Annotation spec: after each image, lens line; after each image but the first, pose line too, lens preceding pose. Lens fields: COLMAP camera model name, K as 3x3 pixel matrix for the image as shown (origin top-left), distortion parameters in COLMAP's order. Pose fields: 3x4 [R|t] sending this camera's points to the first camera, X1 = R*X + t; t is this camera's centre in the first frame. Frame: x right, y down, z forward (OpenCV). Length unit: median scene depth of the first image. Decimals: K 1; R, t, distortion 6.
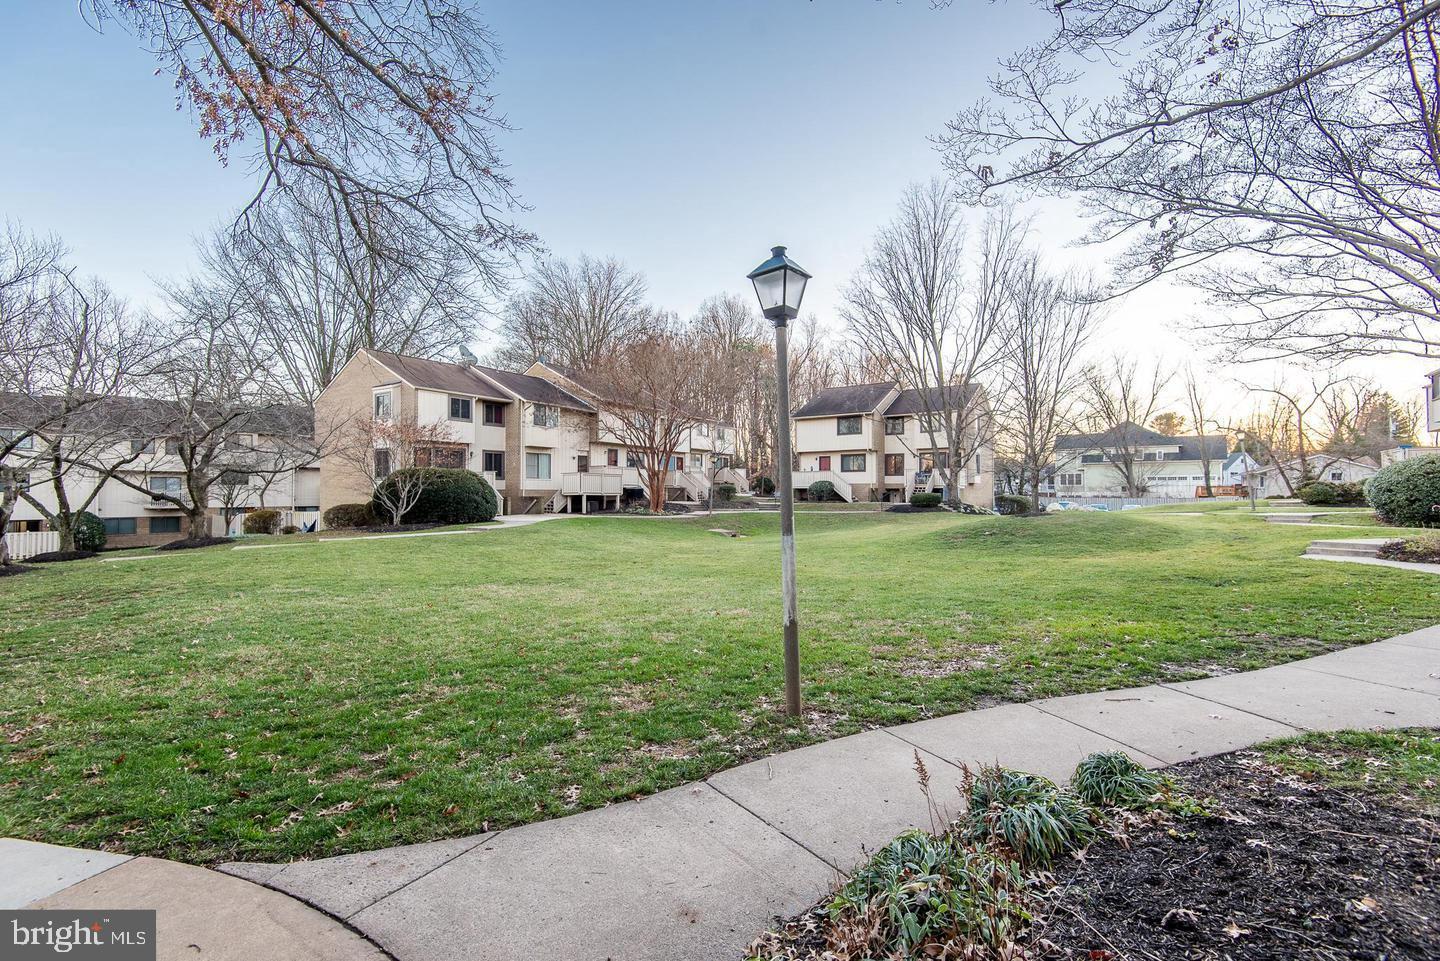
lens RADIAL K [[653.6, 0, 719.1], [0, 653.6, 479.9], [0, 0, 1]] dist [0.026186, -0.008335]
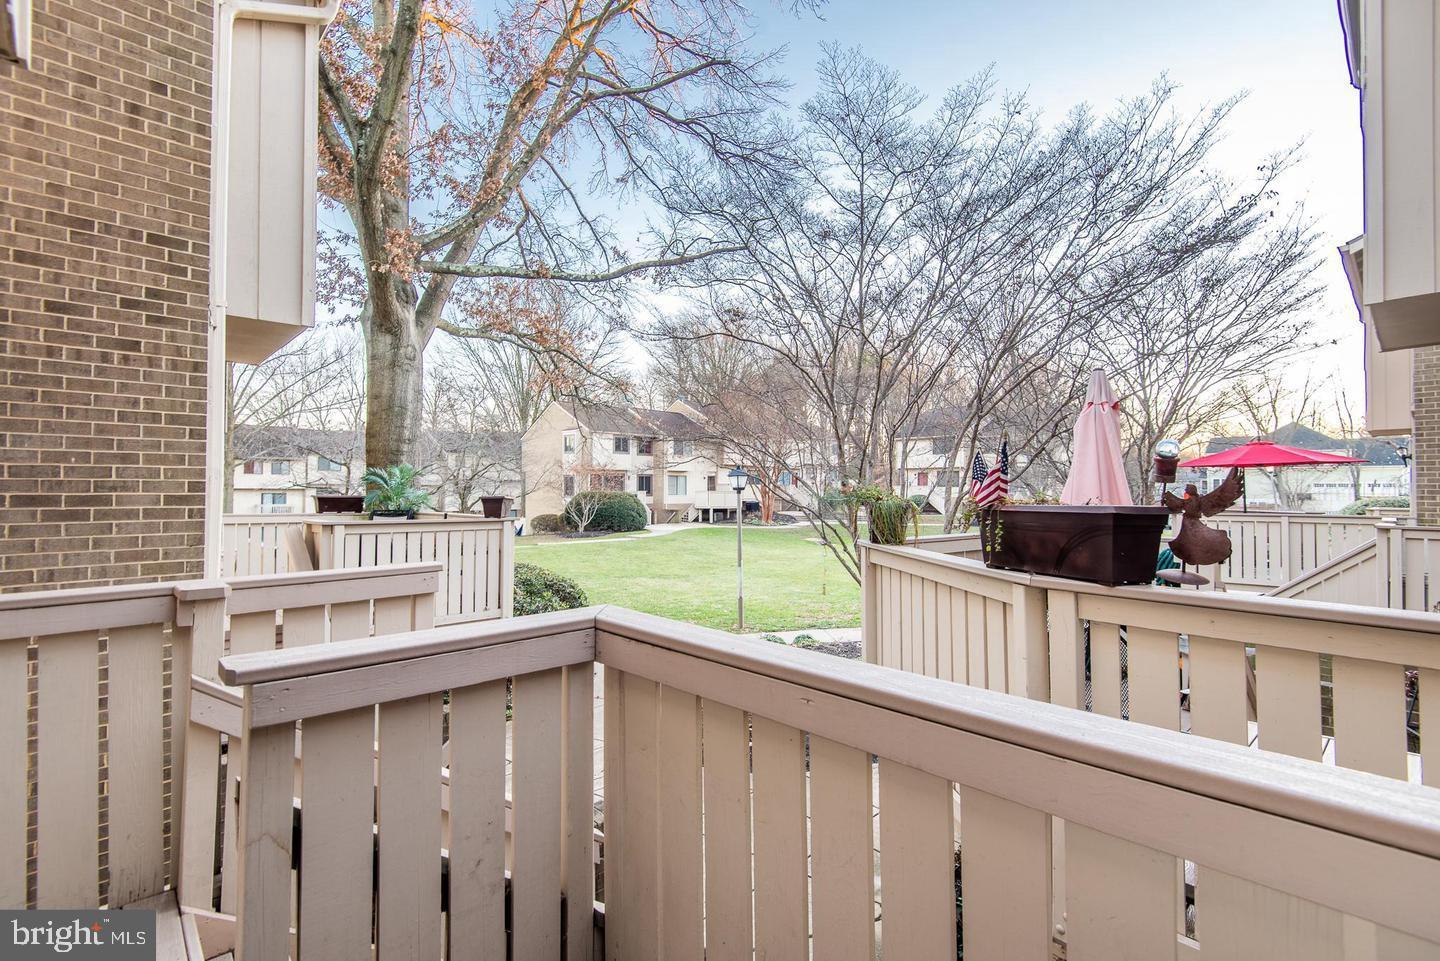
lens RADIAL K [[653.6, 0, 718.5], [0, 653.6, 481.8], [0, 0, 1]] dist [0.026186, -0.008335]
pose [[0.975921, 0.003731, -0.218092, 0.091510], [-0.001182, 0.999929, 0.011819, -0.046682], [0.218121, -0.011277, 0.975857, -0.261548]]
